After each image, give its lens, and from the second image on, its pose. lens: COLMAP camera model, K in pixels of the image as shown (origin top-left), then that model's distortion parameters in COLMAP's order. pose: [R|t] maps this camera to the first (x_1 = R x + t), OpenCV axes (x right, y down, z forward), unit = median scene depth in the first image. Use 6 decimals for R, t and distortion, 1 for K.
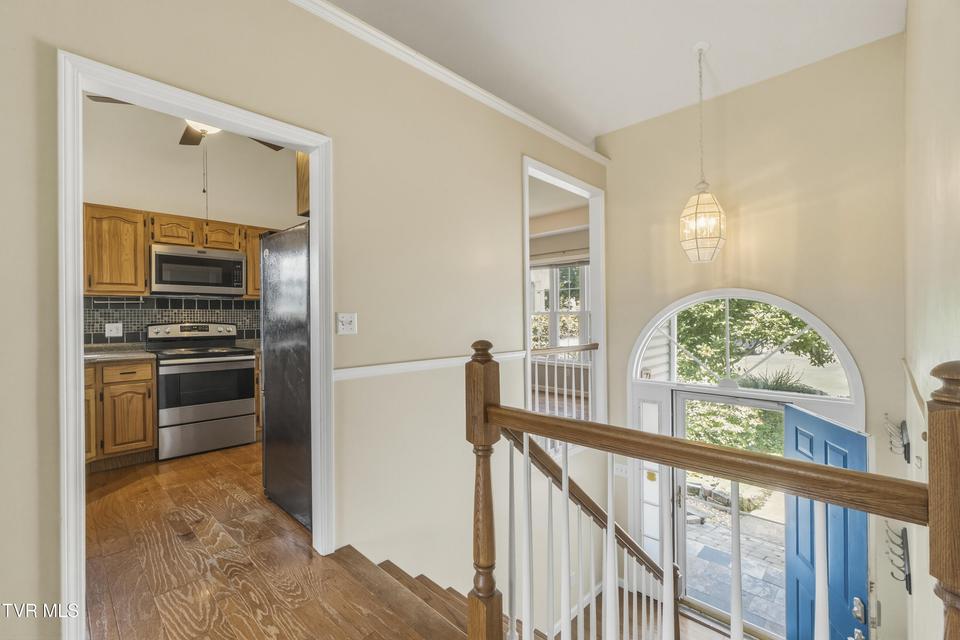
lens RADIAL K [[415.7, 0, 475.6], [0, 415.7, 318.5], [0, 0, 1]] dist [-0.004569, 0.001056]
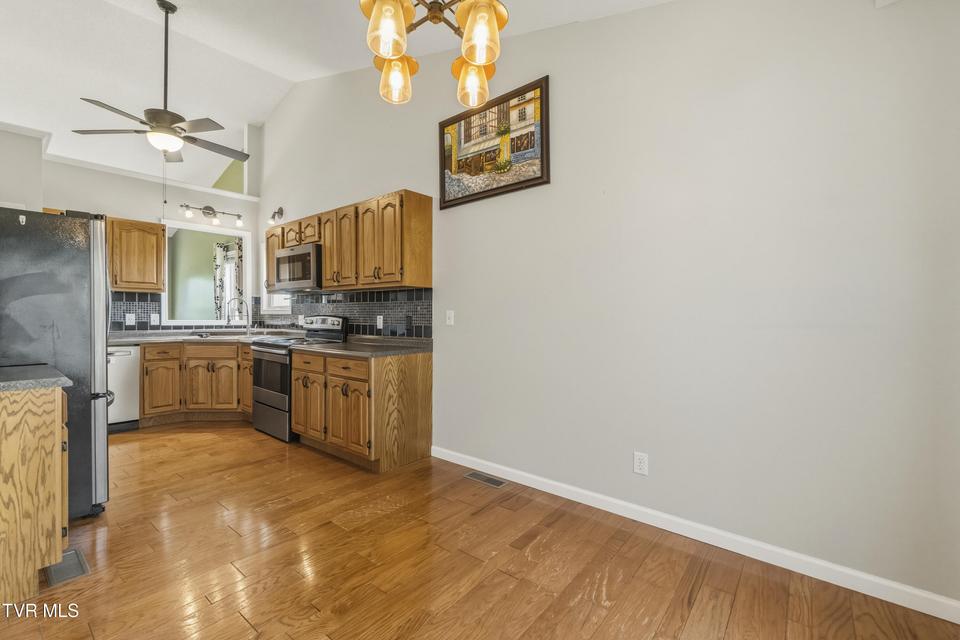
lens RADIAL K [[415.7, 0, 472.9], [0, 415.7, 317.2], [0, 0, 1]] dist [-0.004569, 0.001056]
pose [[0.086652, 0.015557, -0.996117, 0.474073], [-0.006751, 0.999864, 0.015028, -0.005255], [0.996216, 0.005423, 0.086745, 1.428110]]
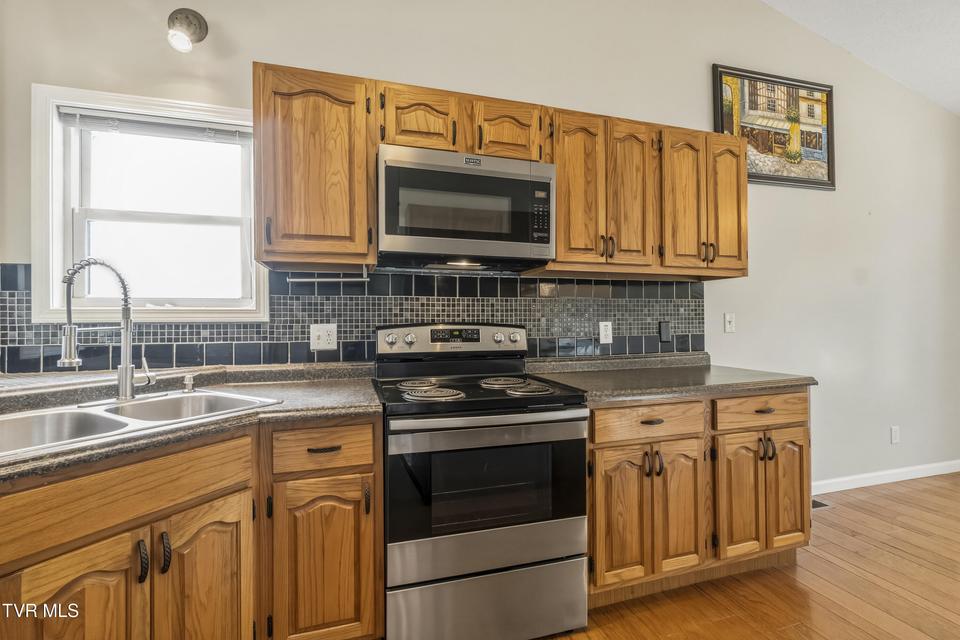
lens RADIAL K [[415.7, 0, 475.6], [0, 415.7, 316.8], [0, 0, 1]] dist [-0.004569, 0.001056]
pose [[0.876877, -0.002336, -0.480709, -0.465210], [-0.002452, 0.999953, -0.009332, 0.007596], [0.480709, 0.009362, 0.876830, 0.644121]]
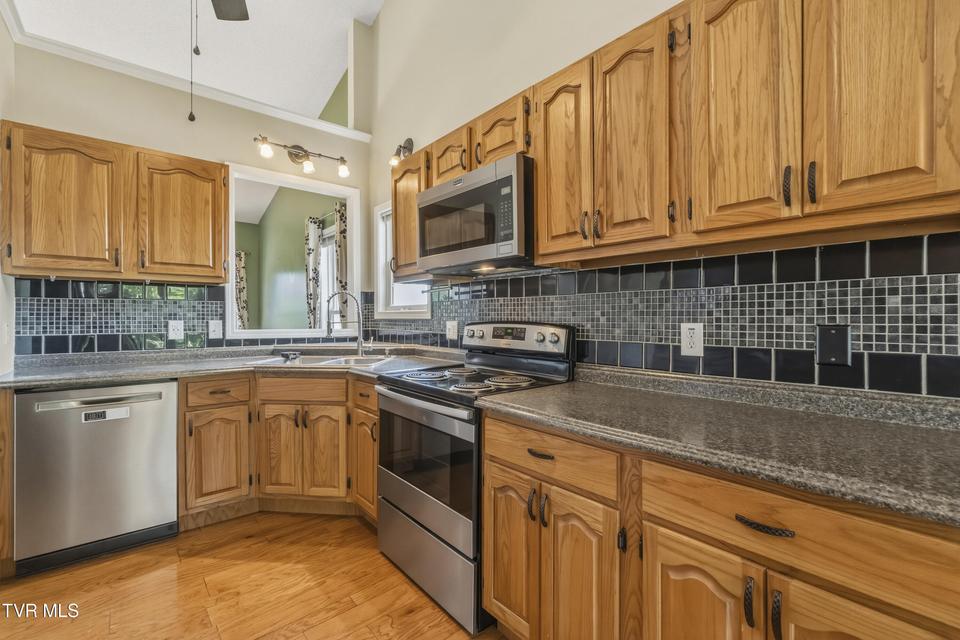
lens RADIAL K [[415.7, 0, 473.6], [0, 415.7, 316.9], [0, 0, 1]] dist [-0.004569, 0.001056]
pose [[-0.089012, 0.010244, -0.995978, -0.163167], [0.002233, 0.999947, 0.010085, -0.001997], [0.996028, -0.001326, -0.089030, 1.105335]]
